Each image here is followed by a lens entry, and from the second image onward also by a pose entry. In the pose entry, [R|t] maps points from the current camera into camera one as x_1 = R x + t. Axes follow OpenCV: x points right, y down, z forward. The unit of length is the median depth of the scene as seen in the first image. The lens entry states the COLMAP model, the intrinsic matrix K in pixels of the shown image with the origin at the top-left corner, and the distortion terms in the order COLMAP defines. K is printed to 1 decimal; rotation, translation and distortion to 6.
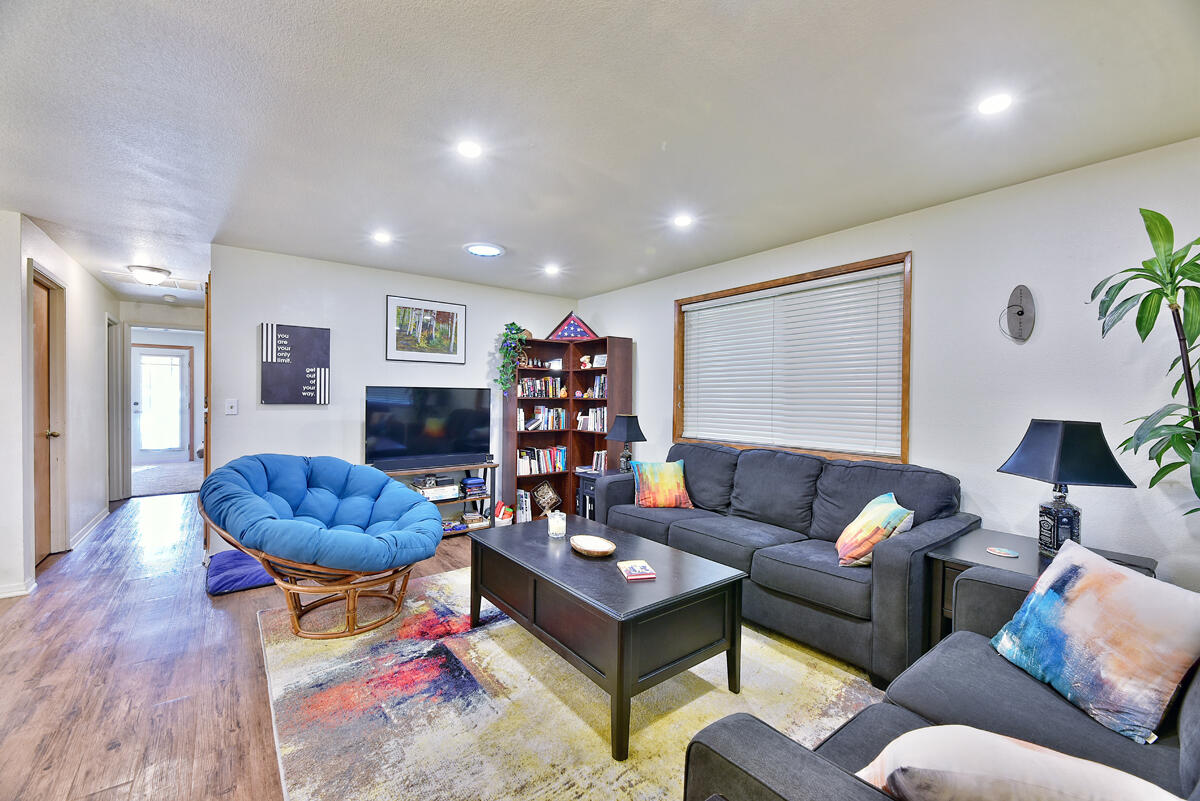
lens RADIAL K [[485.9, 0, 599.9], [0, 485.9, 399.0], [0, 0, 1]] dist [0.003093, -0.004247]
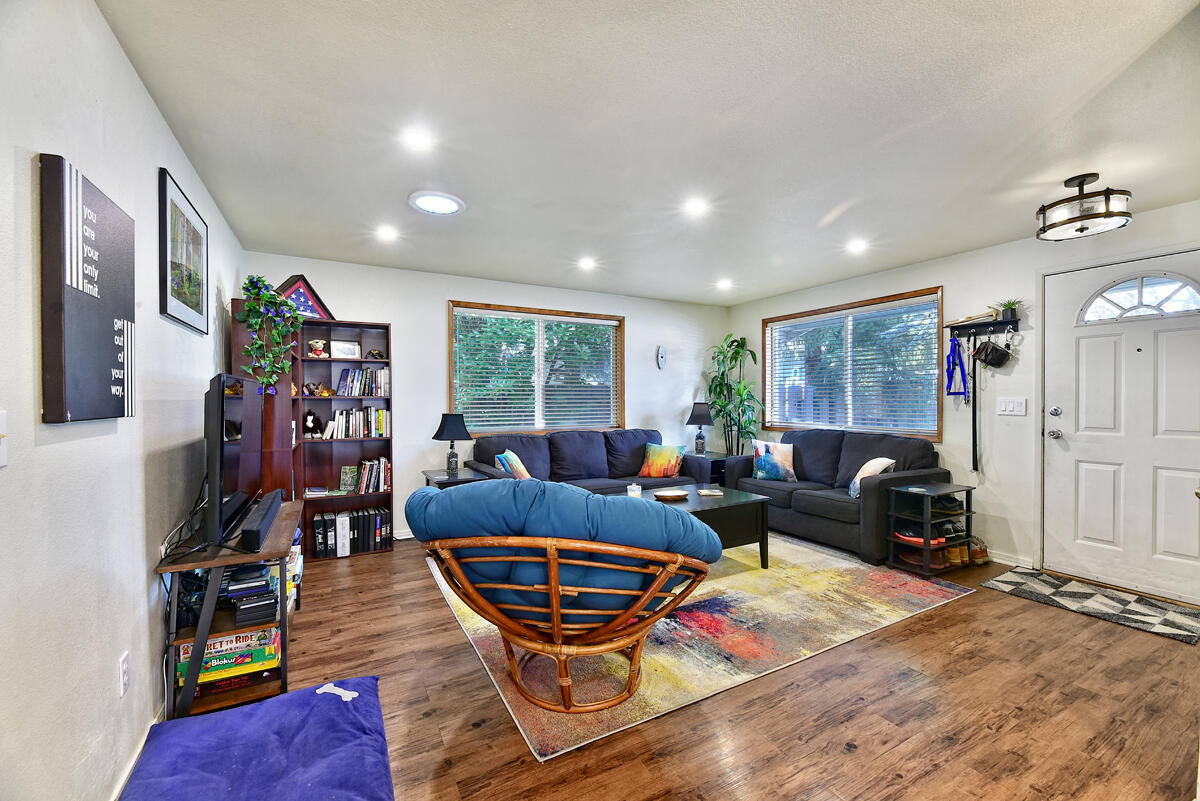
lens RADIAL K [[485.9, 0, 597.0], [0, 485.9, 402.2], [0, 0, 1]] dist [0.003093, -0.004247]
pose [[0.150061, -0.019947, 0.988475, -1.682136], [0.008092, 0.999788, 0.018947, -0.012148], [-0.988644, 0.005156, 0.150191, 1.113121]]
